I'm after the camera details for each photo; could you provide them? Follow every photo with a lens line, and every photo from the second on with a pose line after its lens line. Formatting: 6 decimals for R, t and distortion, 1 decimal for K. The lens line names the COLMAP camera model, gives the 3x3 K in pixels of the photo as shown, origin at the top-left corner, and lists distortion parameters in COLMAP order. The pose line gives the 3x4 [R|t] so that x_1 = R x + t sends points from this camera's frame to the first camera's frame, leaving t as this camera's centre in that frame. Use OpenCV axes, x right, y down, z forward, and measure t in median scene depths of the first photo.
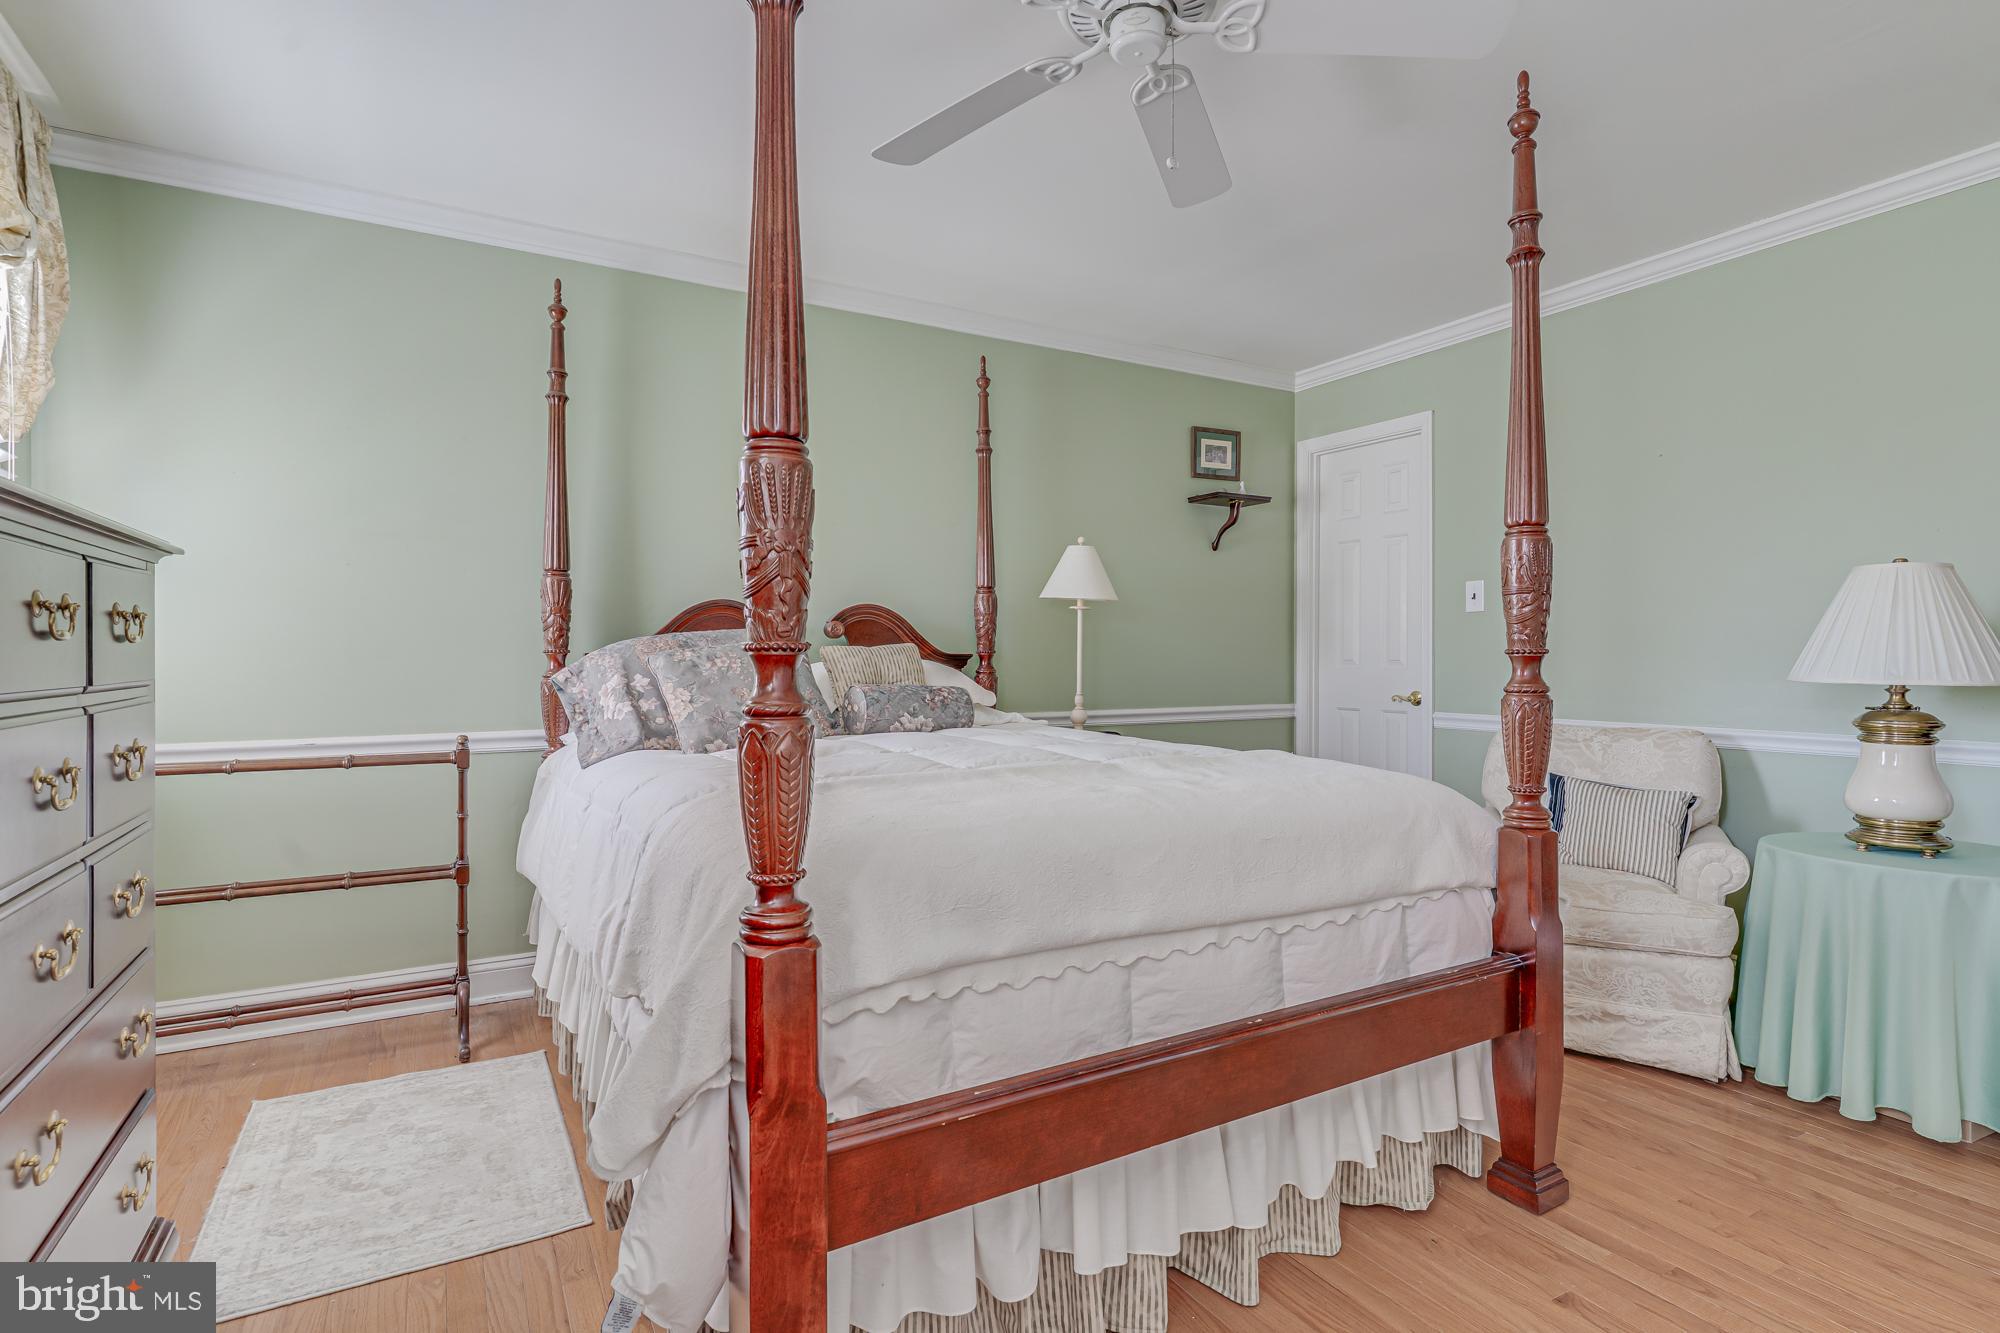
lens RADIAL K [[967.4, 0, 998.8], [0, 967.4, 650.1], [0, 0, 1]] dist [0.000226, -0.000207]
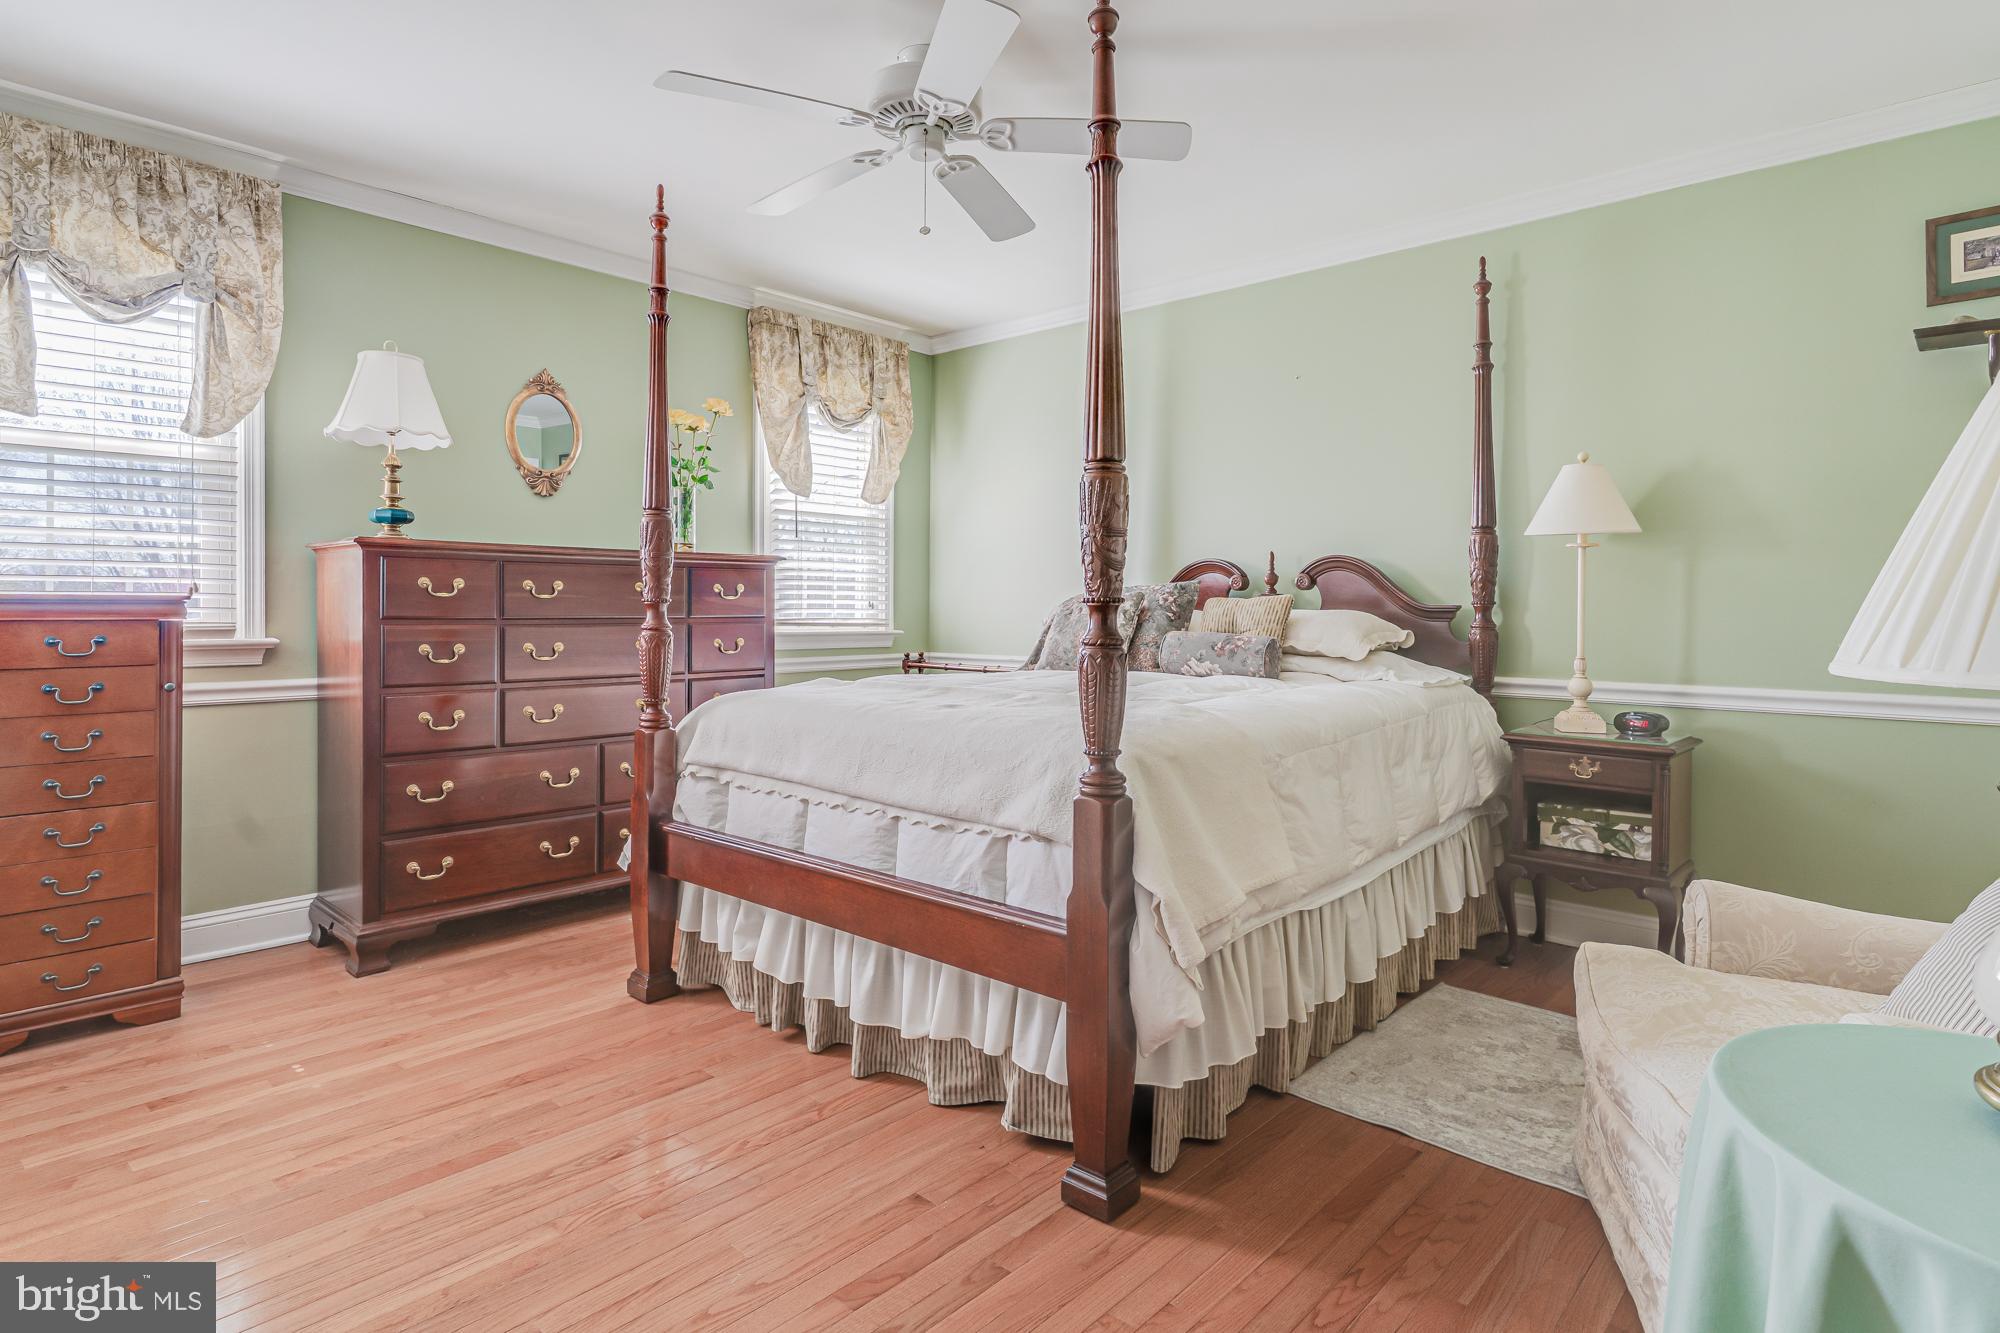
lens RADIAL K [[1097.3, 0, 1034.4], [0, 1097.3, 607.5], [0, 0, 1]] dist [0.031542, -0.000436]
pose [[0.320051, 0.006430, -0.947378, 1.224090], [-0.001815, 0.999979, 0.006174, -0.000890], [0.947398, -0.000256, 0.320057, 0.492592]]
